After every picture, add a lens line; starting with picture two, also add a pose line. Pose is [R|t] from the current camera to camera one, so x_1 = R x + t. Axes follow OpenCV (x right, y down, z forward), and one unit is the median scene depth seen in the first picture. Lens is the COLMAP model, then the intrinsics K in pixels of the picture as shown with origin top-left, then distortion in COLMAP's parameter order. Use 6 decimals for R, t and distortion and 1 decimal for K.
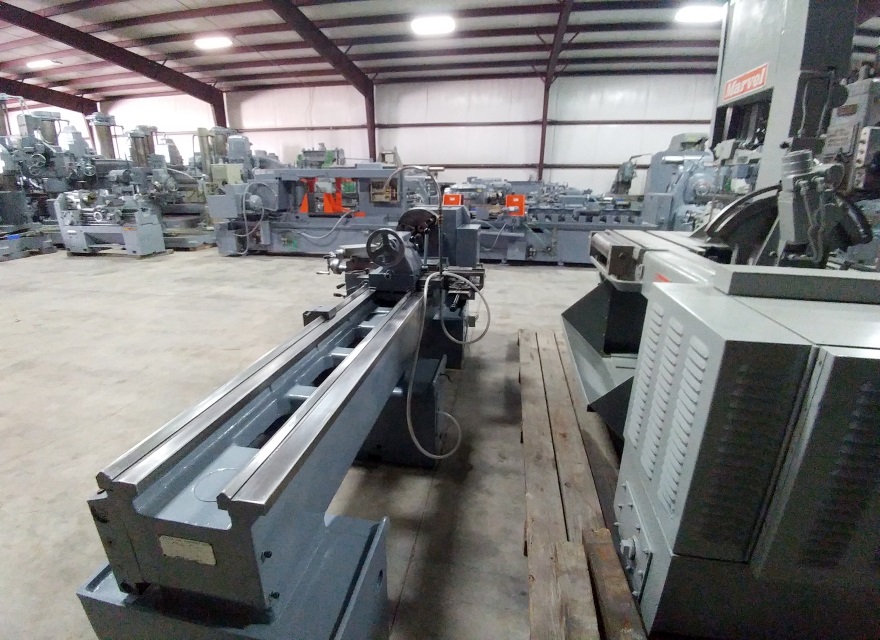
lens RADIAL K [[417.2, 0, 427.8], [0, 417.2, 328.6], [0, 0, 1]] dist [-0.024059, -0.014429]
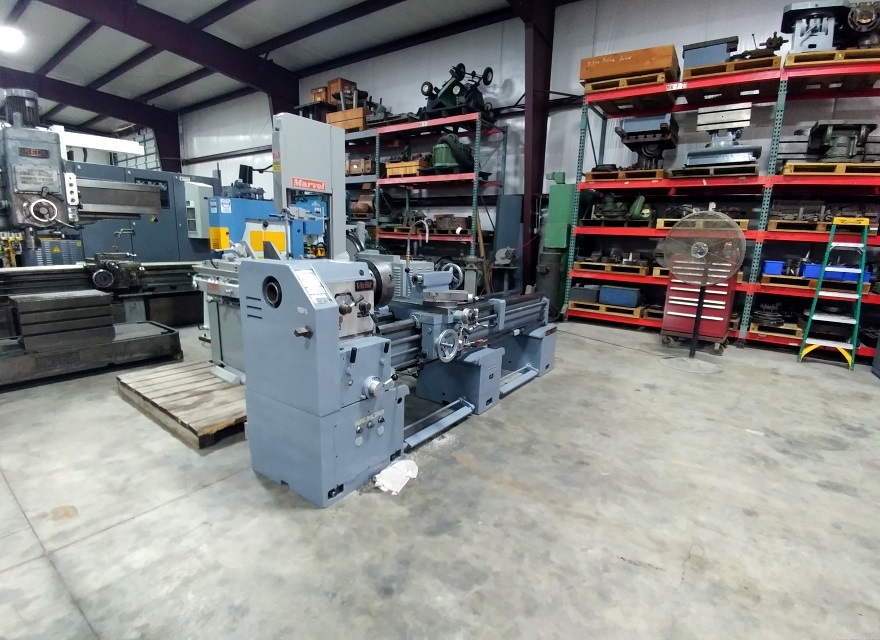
lens RADIAL K [[424.9, 0, 447.0], [0, 424.9, 338.9], [0, 0, 1]] dist [-0.021654, -0.017609]
pose [[-0.907268, -0.130136, 0.399912, -0.120637], [0.100402, 0.856398, 0.506460, -0.129191], [-0.408393, 0.499647, -0.763916, 0.378218]]
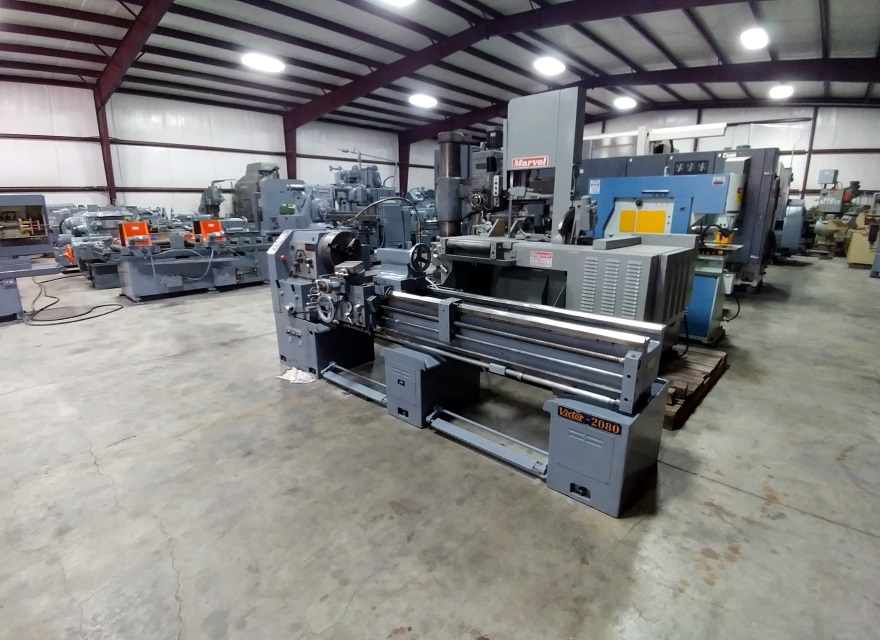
lens RADIAL K [[423.8, 0, 426.6], [0, 423.8, 324.8], [0, 0, 1]] dist [-0.020065, -0.015616]
pose [[0.542985, -0.227238, 0.808412, -0.203906], [0.277377, 0.957191, 0.082754, -0.015437], [-0.792609, 0.179301, 0.582771, 0.036243]]
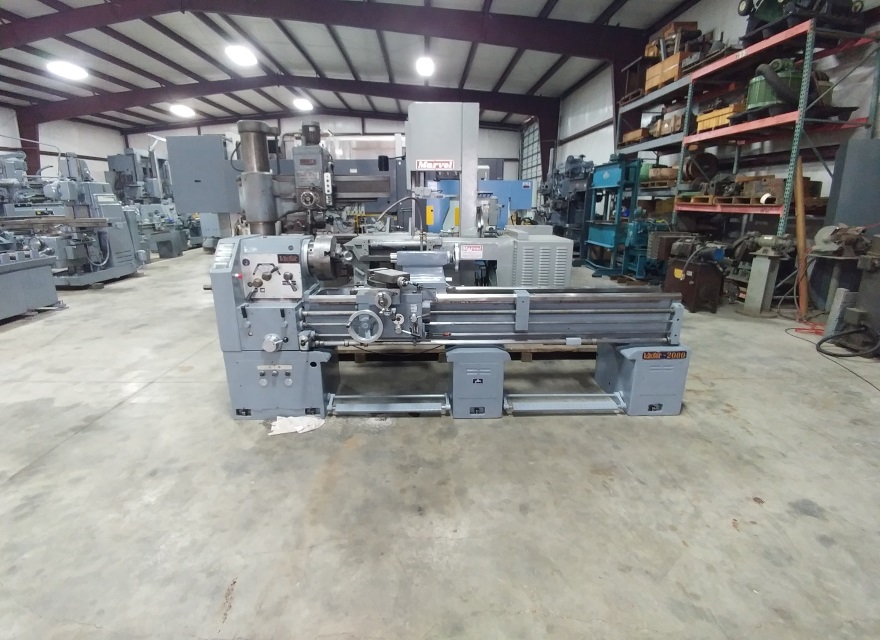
lens RADIAL K [[423.8, 0, 426.6], [0, 423.8, 324.8], [0, 0, 1]] dist [-0.020065, -0.015616]
pose [[-0.184393, -0.272637, 0.944282, -0.236583], [0.322059, 0.890952, 0.320129, -0.077293], [-0.928589, 0.363144, -0.076480, 0.208133]]
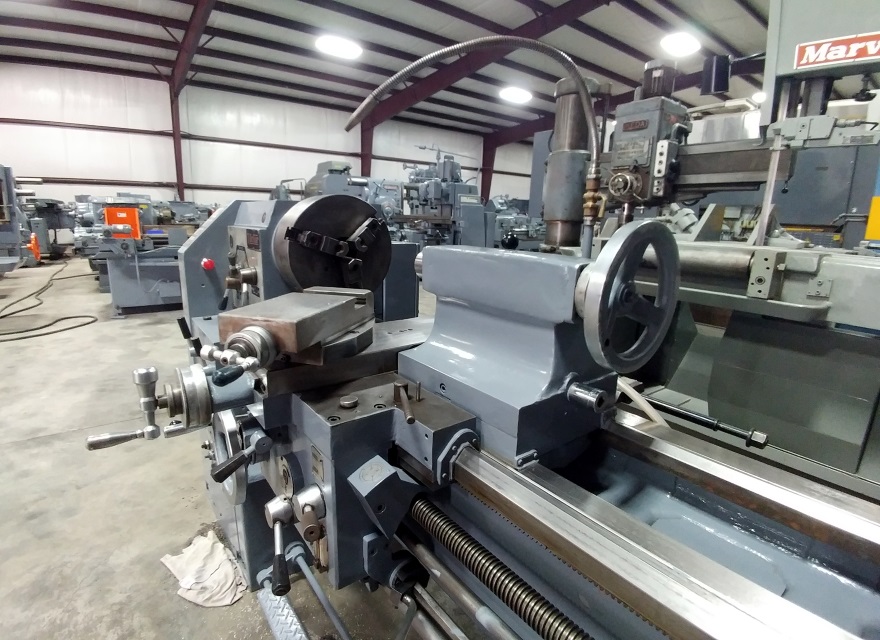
lens RADIAL K [[432.6, 0, 421.3], [0, 432.6, 321.5], [0, 0, 1]] dist [-0.024551, -0.013403]
pose [[0.690668, -0.149351, 0.707582, -0.062073], [0.211174, 0.977448, 0.000185, -0.033885], [-0.691652, 0.149295, 0.706632, 0.147820]]
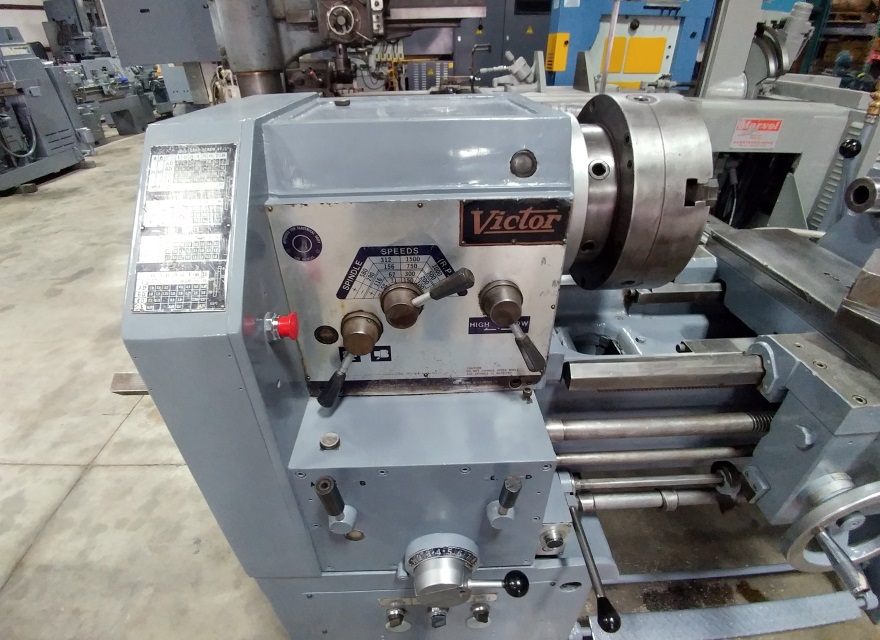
lens RADIAL K [[423.8, 0, 426.6], [0, 423.8, 324.8], [0, 0, 1]] dist [-0.020065, -0.015616]
pose [[-0.192234, -0.532510, 0.824305, -0.053506], [0.337040, 0.753053, 0.565080, -0.080600], [-0.921656, 0.386451, 0.034714, 0.254946]]
